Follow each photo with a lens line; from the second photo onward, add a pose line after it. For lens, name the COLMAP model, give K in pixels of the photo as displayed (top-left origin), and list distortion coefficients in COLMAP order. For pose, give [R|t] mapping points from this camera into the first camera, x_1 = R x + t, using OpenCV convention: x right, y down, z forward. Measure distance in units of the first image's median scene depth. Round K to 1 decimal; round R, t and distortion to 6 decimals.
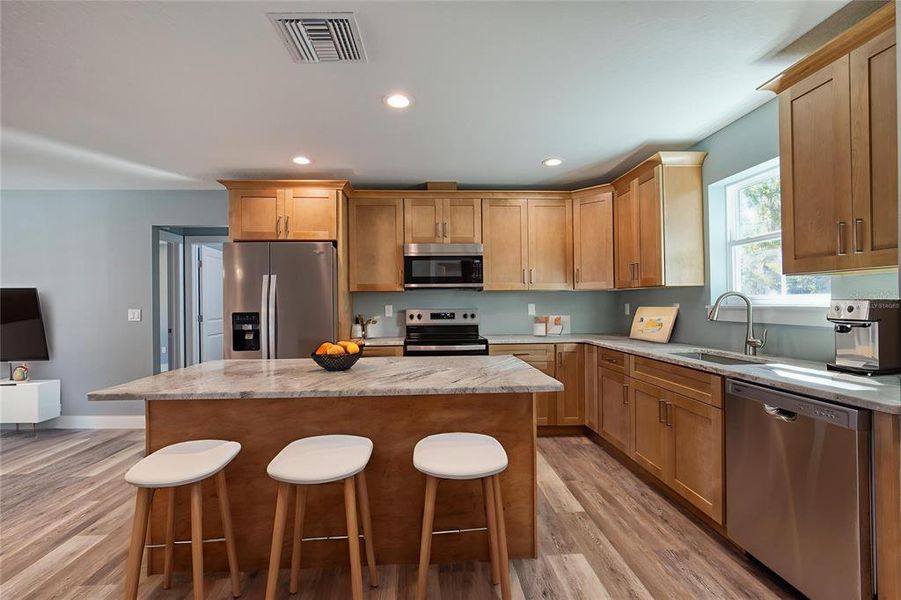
lens RADIAL K [[411.2, 0, 447.0], [0, 411.2, 305.2], [0, 0, 1]] dist [-0.005929, 0.000734]
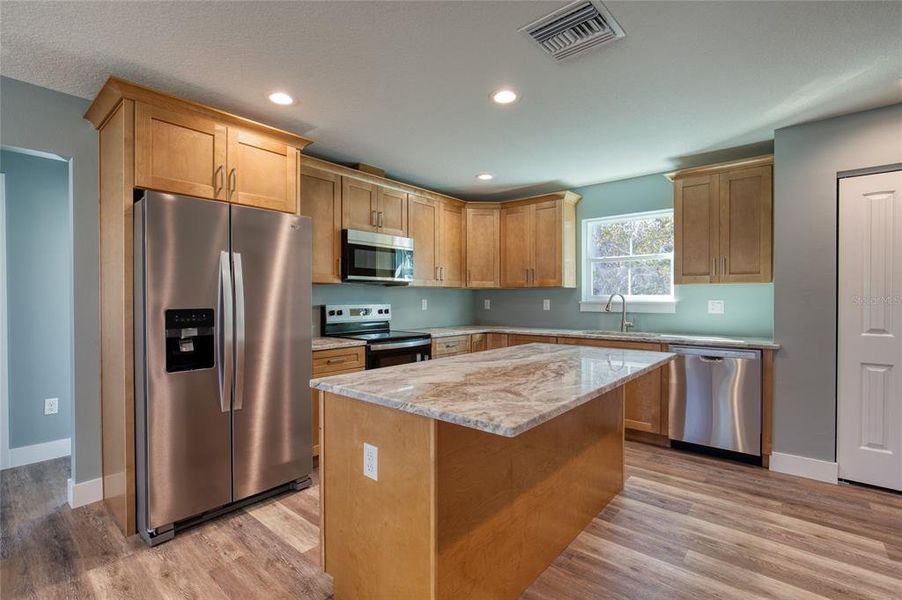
lens RADIAL K [[411.6, 0, 449.1], [0, 411.6, 304.5], [0, 0, 1]] dist [-0.005929, 0.000734]
pose [[0.692736, -0.000442, 0.721191, -0.627764], [-0.003866, 0.999983, 0.004326, 0.005785], [-0.721181, -0.005785, 0.692723, 0.263153]]
